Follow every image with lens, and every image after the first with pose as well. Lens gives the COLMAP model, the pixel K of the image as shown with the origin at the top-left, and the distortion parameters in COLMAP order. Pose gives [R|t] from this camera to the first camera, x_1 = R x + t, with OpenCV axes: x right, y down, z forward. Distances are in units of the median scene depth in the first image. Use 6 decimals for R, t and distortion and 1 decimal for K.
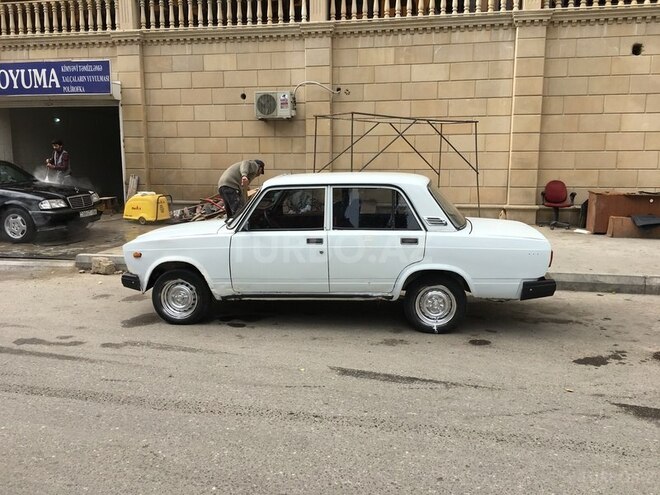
lens RADIAL K [[559.0, 0, 335.0], [0, 559.0, 247.1], [0, 0, 1]] dist [0.079449, -0.096628]
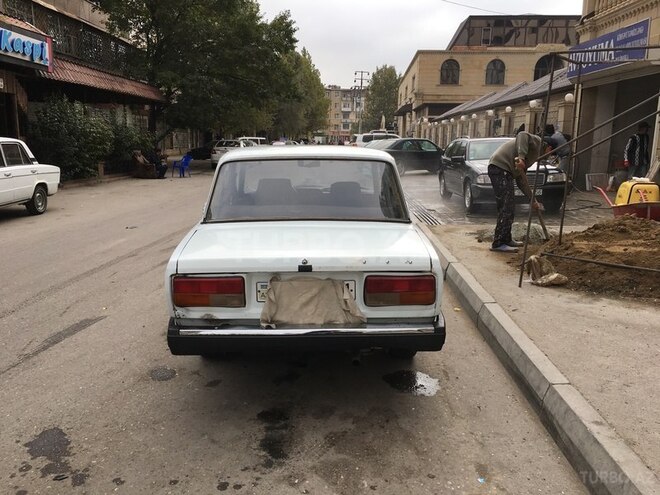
lens RADIAL K [[559.0, 0, 335.0], [0, 559.0, 247.1], [0, 0, 1]] dist [0.079449, -0.096628]
pose [[0.162765, 0.185876, -0.968998, 1.028442], [-0.159217, 0.974172, 0.160124, -0.155495], [0.973734, 0.128218, 0.188156, 1.110780]]
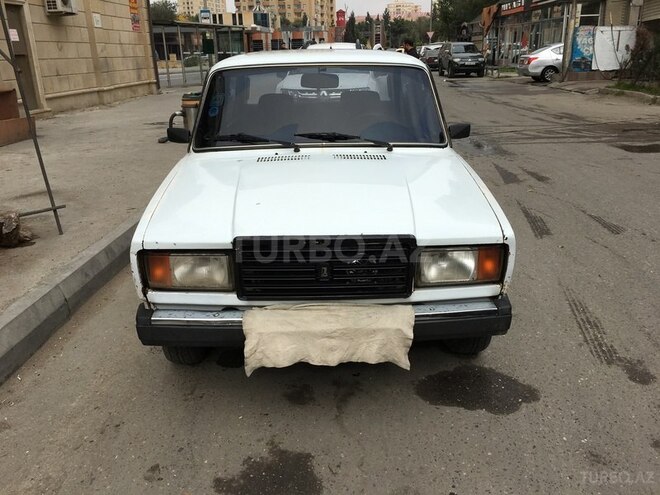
lens RADIAL K [[559.0, 0, 335.0], [0, 559.0, 247.1], [0, 0, 1]] dist [0.079449, -0.096628]
pose [[-0.162968, -0.322388, 0.932474, -0.831773], [0.168531, 0.922123, 0.348263, -0.175392], [-0.972131, 0.213907, -0.095944, 1.337234]]
